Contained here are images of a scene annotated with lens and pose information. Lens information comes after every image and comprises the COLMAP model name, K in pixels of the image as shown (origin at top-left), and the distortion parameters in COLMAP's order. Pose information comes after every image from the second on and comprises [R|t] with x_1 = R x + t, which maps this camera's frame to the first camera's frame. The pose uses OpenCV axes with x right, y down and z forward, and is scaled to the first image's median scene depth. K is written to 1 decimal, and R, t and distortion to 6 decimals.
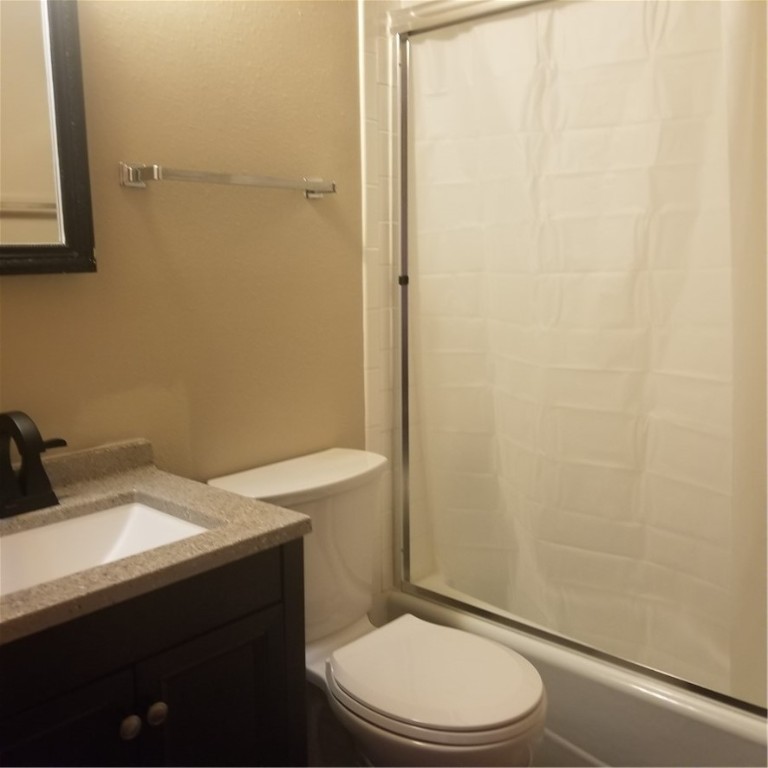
lens RADIAL K [[789.8, 0, 369.9], [0, 789.8, 381.6], [0, 0, 1]] dist [0.128328, -0.283109]
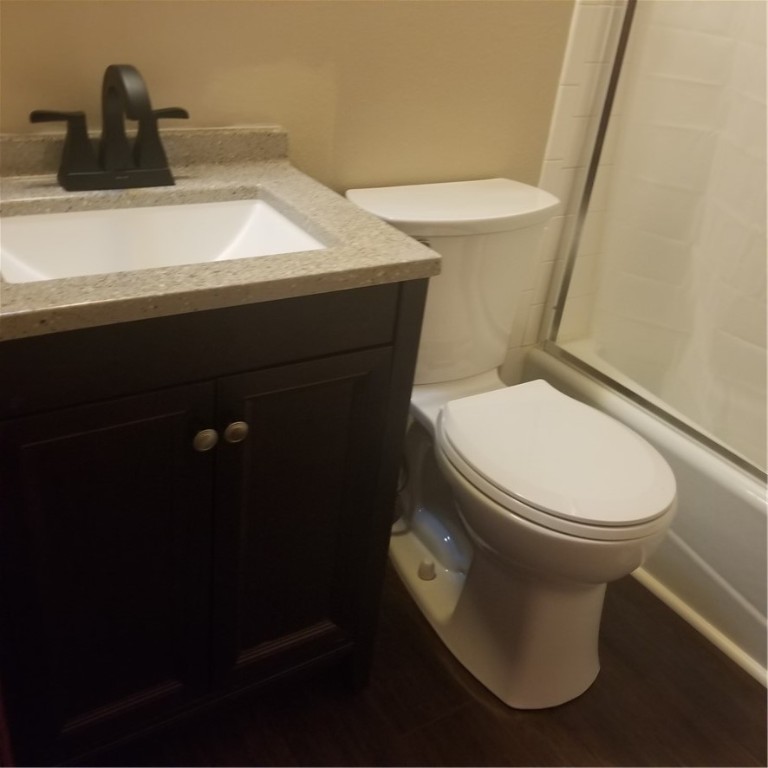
lens RADIAL K [[789.8, 0, 369.9], [0, 789.8, 381.6], [0, 0, 1]] dist [0.128328, -0.283109]
pose [[0.959131, 0.222412, -0.174930, 0.025244], [-0.150121, 0.923998, 0.351698, 0.009563], [0.239857, -0.311063, 0.919624, 0.161379]]
